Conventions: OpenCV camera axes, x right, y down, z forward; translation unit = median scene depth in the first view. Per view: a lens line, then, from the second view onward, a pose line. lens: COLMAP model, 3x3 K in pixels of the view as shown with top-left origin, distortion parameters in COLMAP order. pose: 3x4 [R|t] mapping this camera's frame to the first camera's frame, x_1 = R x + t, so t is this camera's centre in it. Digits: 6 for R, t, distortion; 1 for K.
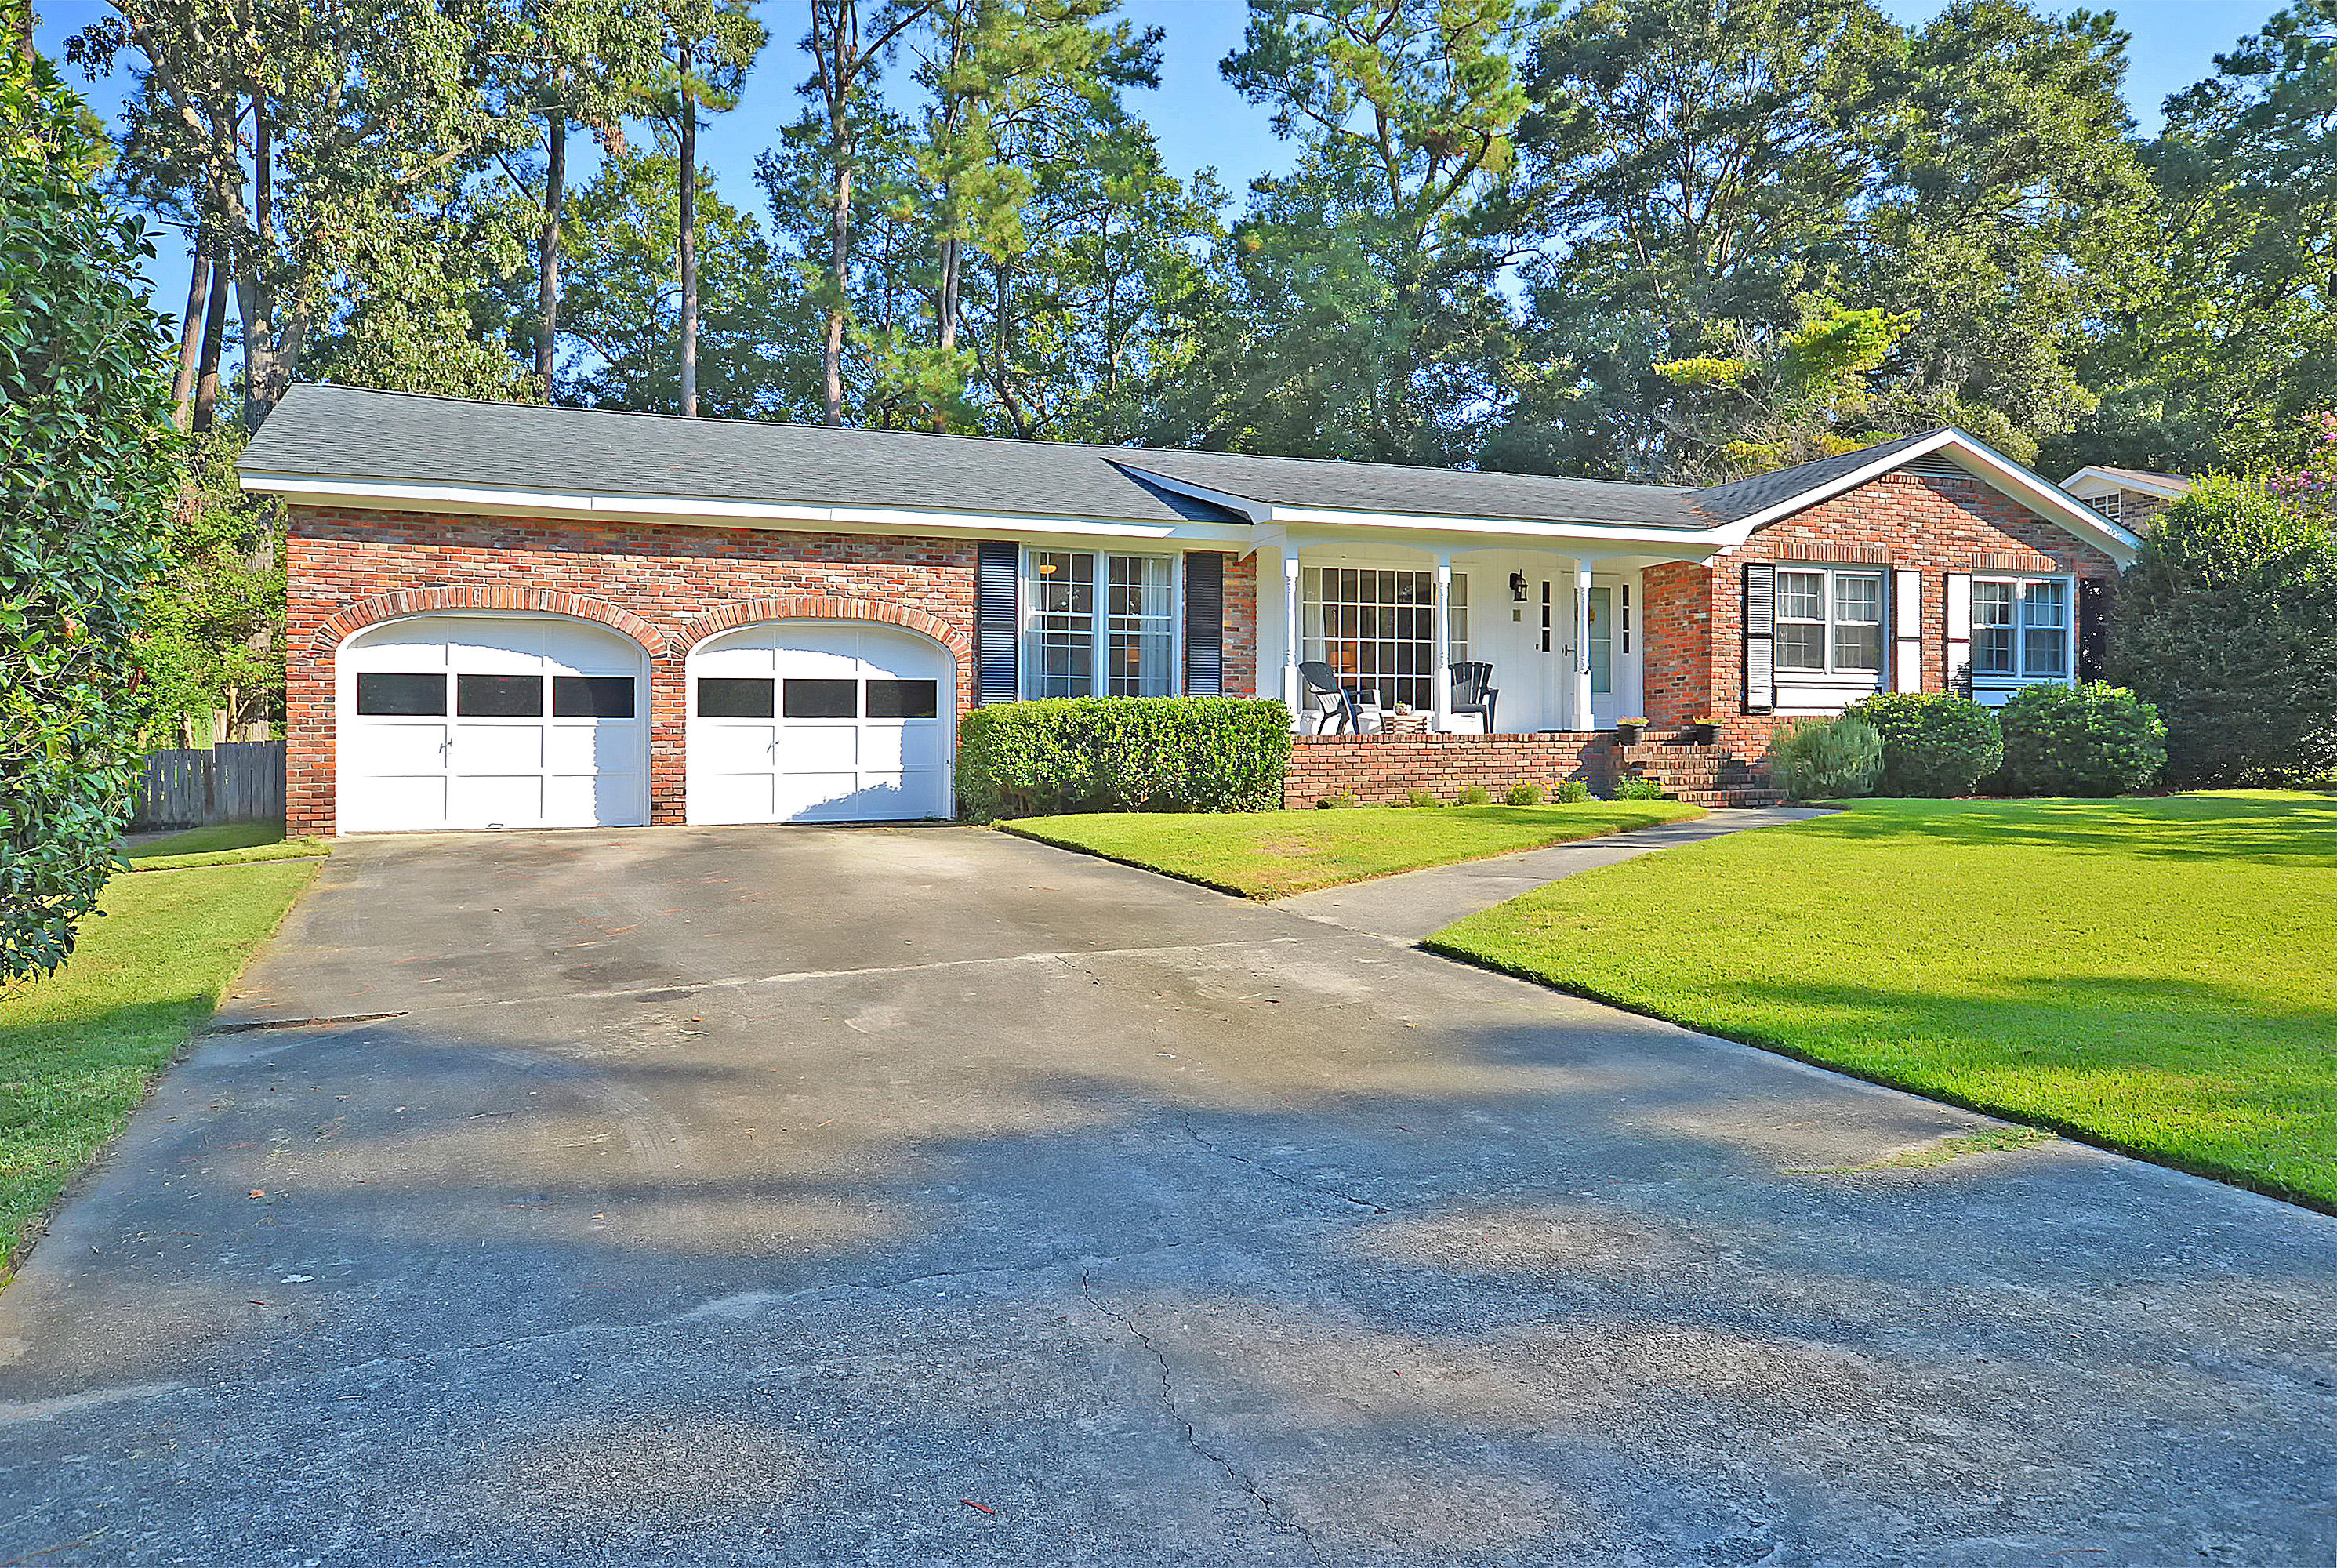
lens RADIAL K [[1563.4, 0, 1182.3], [0, 1563.4, 774.1], [0, 0, 1]] dist [0.004130, 0.008040]
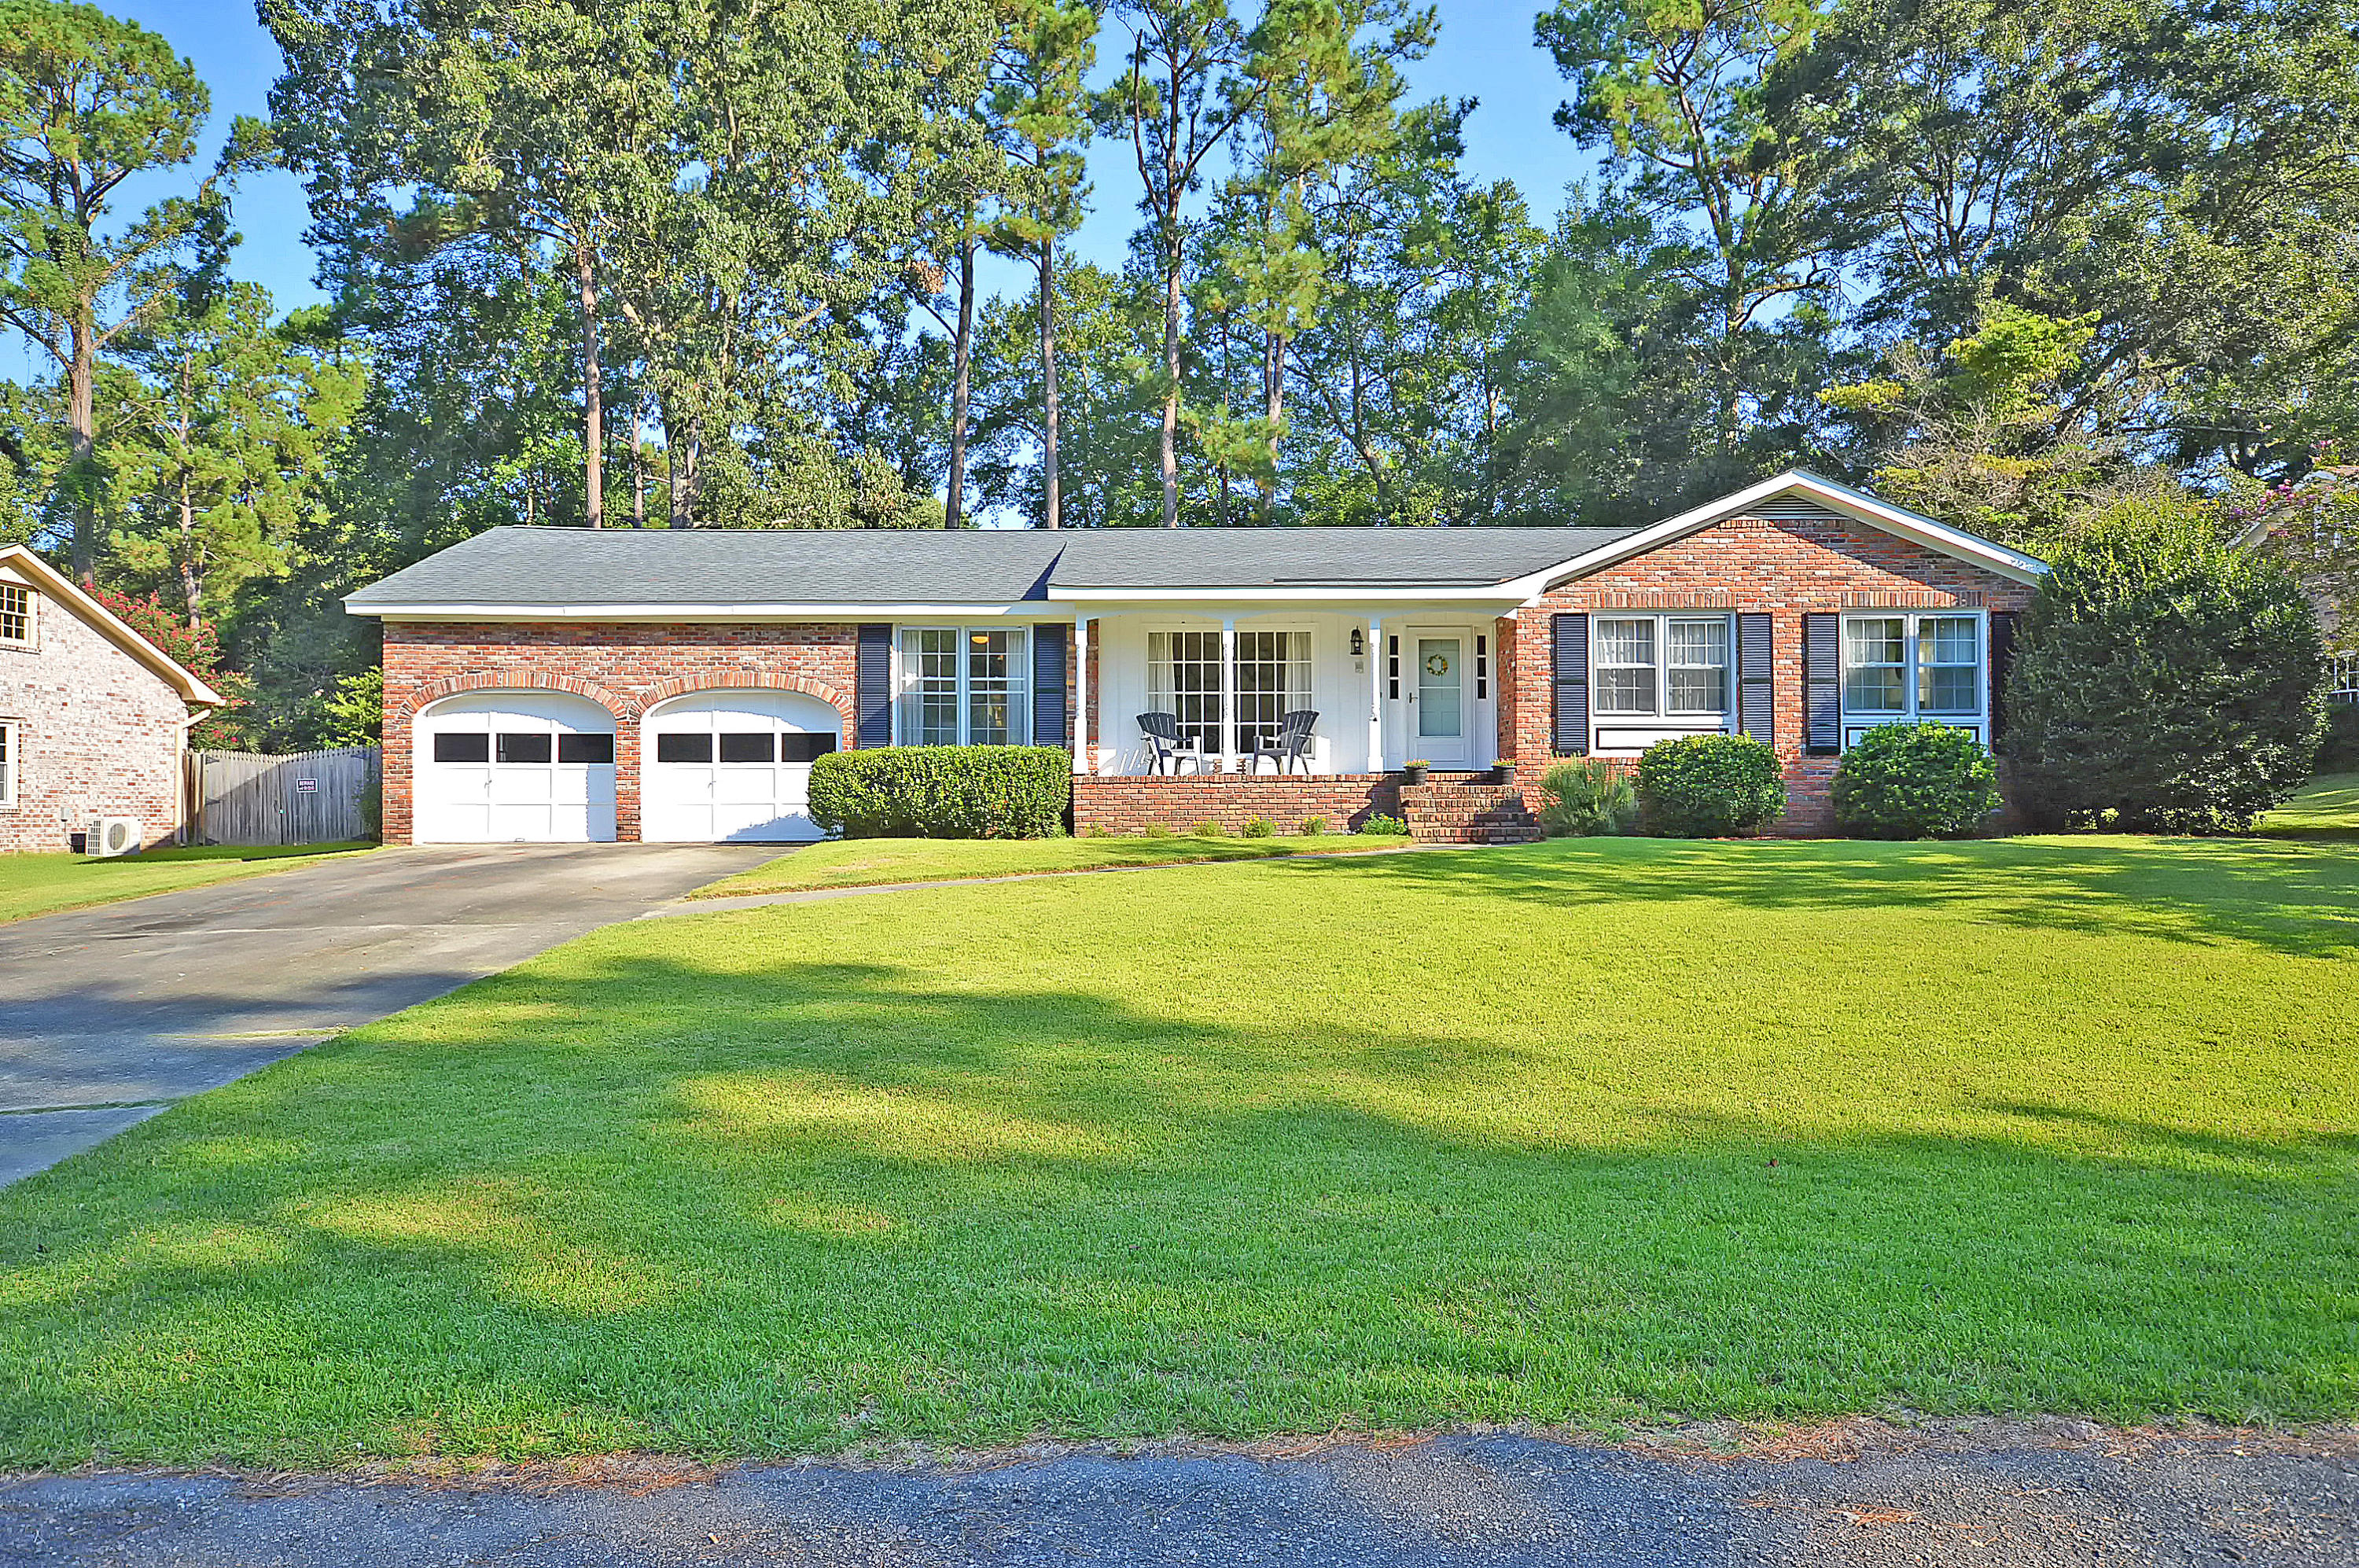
lens RADIAL K [[1525.5, 0, 1168.6], [0, 1525.5, 774.6], [0, 0, 1]] dist [-0.000020, -0.001472]
pose [[0.930953, 0.001391, -0.365135, 0.540107], [-0.008185, 0.999821, -0.017060, -0.006351], [0.365046, 0.018871, 0.930798, -0.064993]]
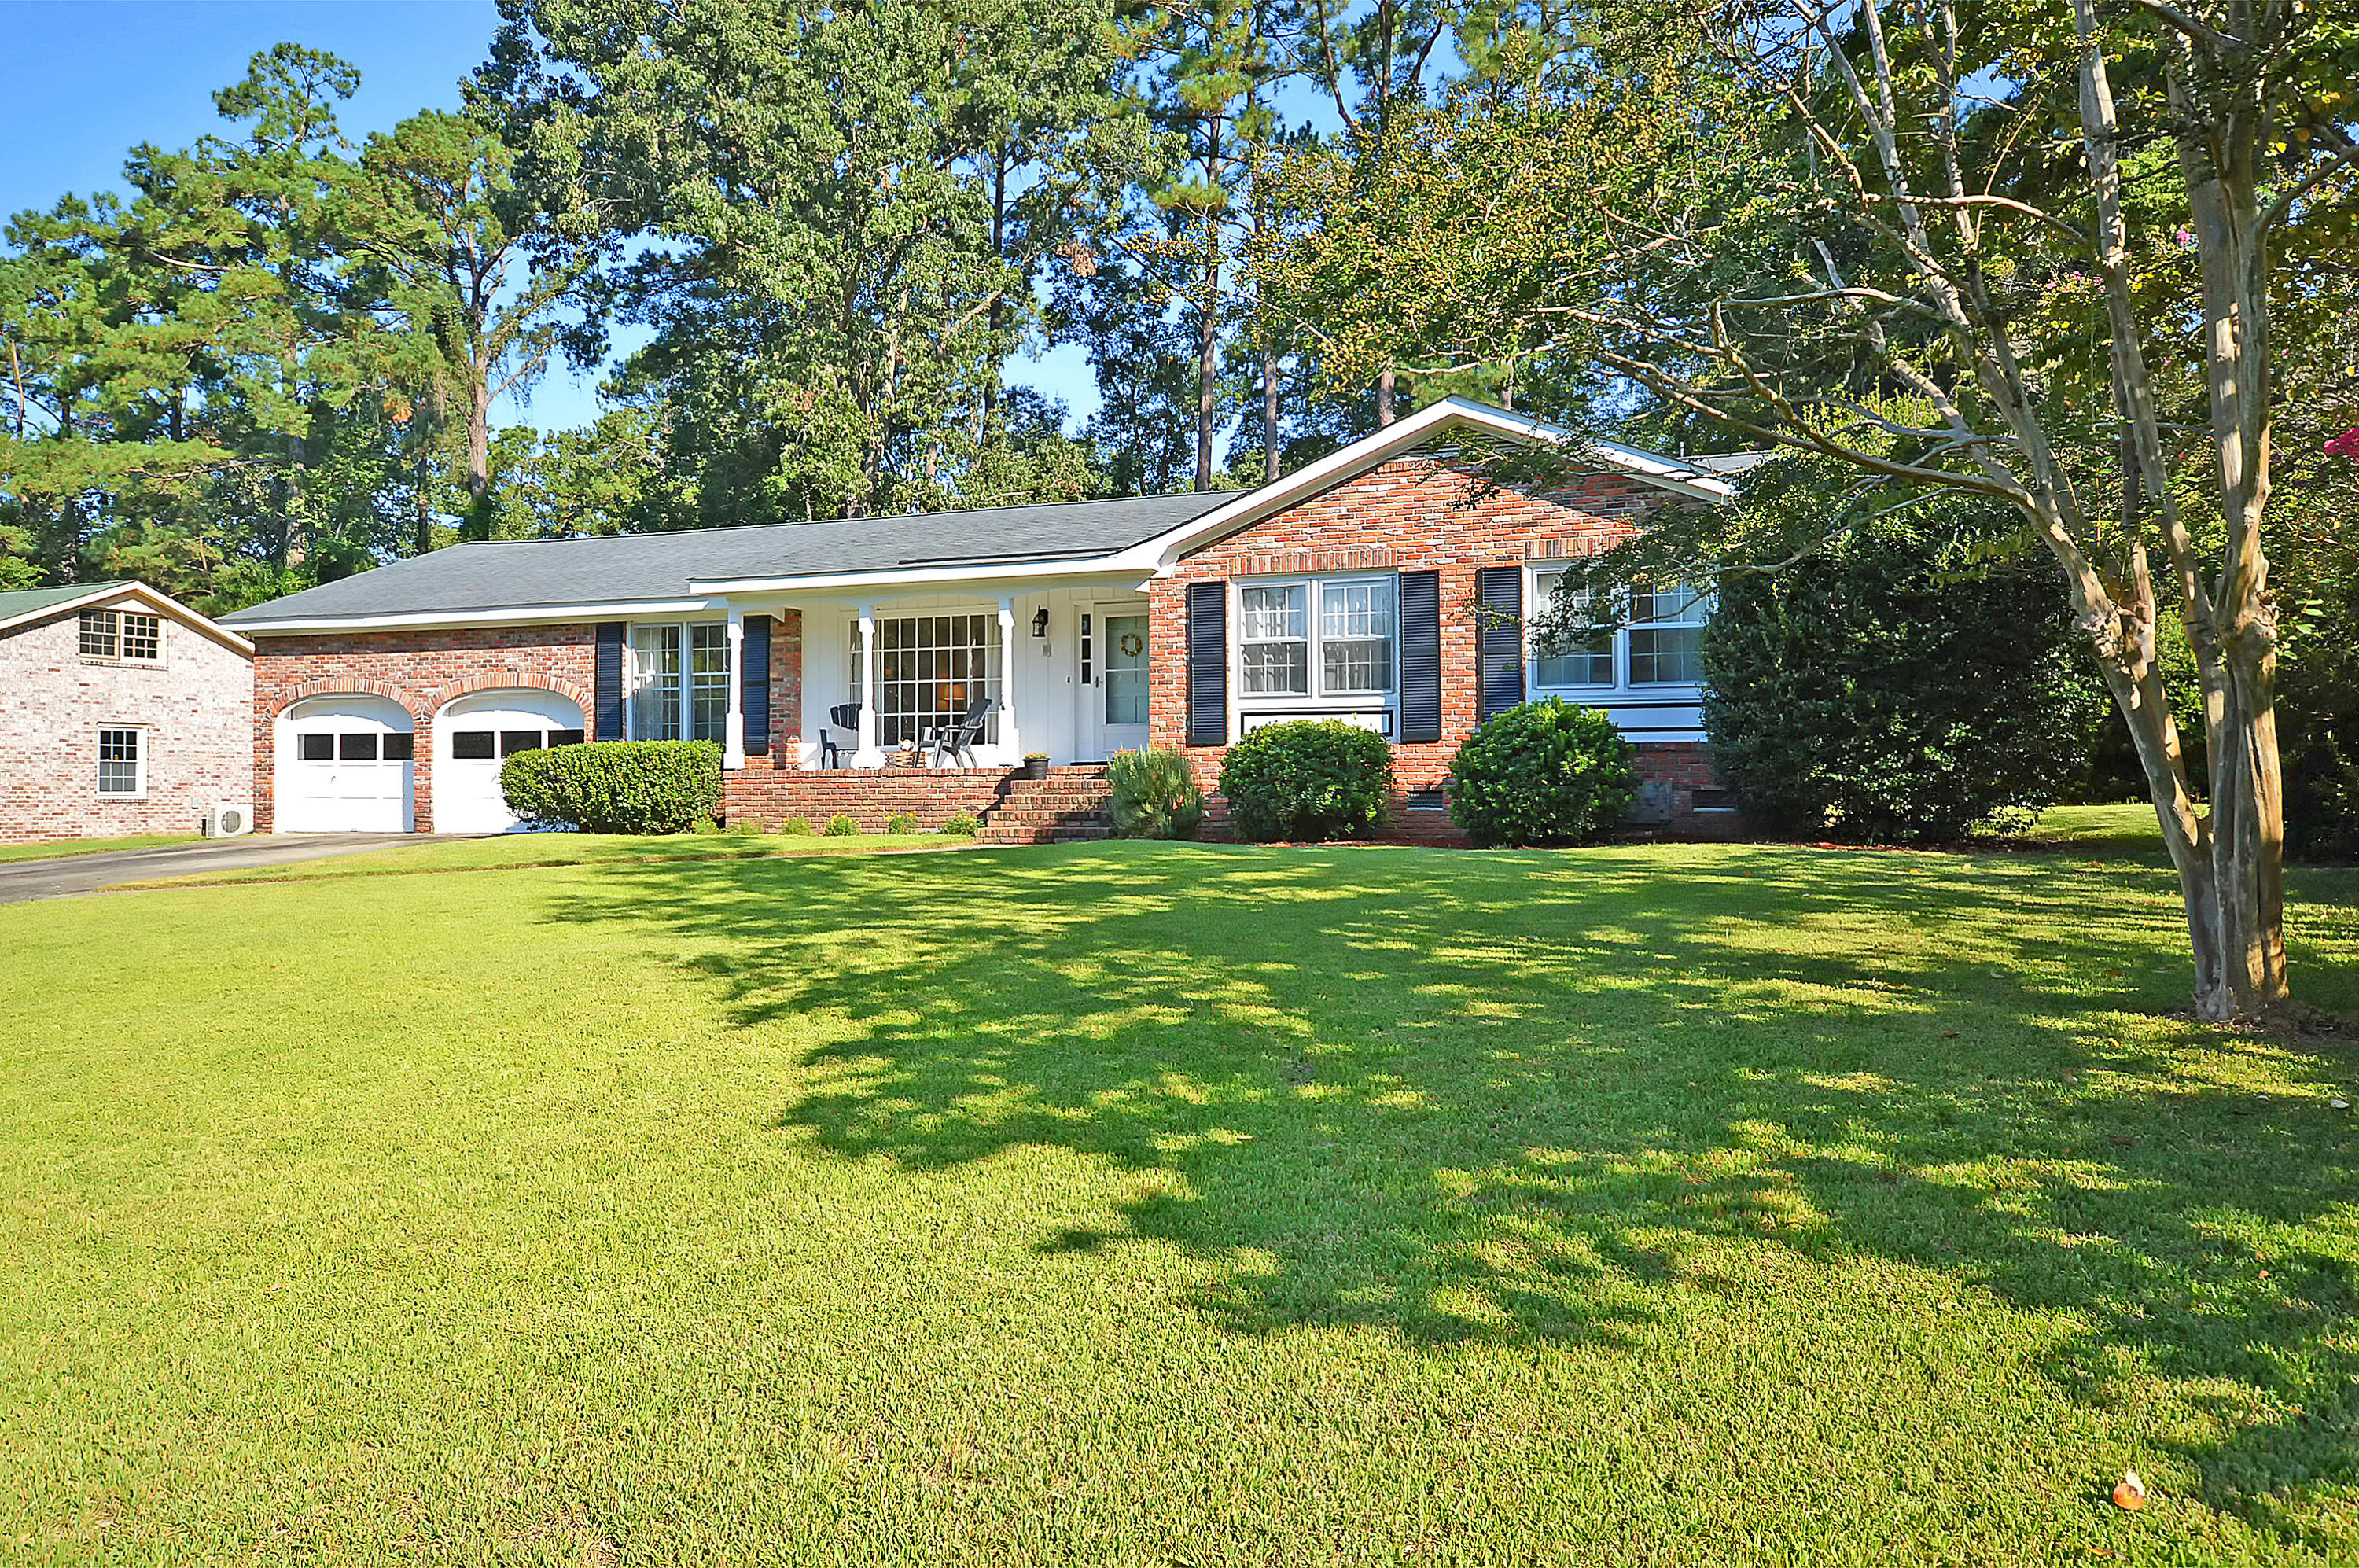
lens RADIAL K [[1525.5, 0, 1157.8], [0, 1525.5, 790.9], [0, 0, 1]] dist [-0.000020, -0.001472]
pose [[0.752884, 0.010539, -0.658069, 1.034429], [-0.004623, 0.999932, 0.010726, -0.022784], [0.658137, -0.005033, 0.752881, 0.328057]]
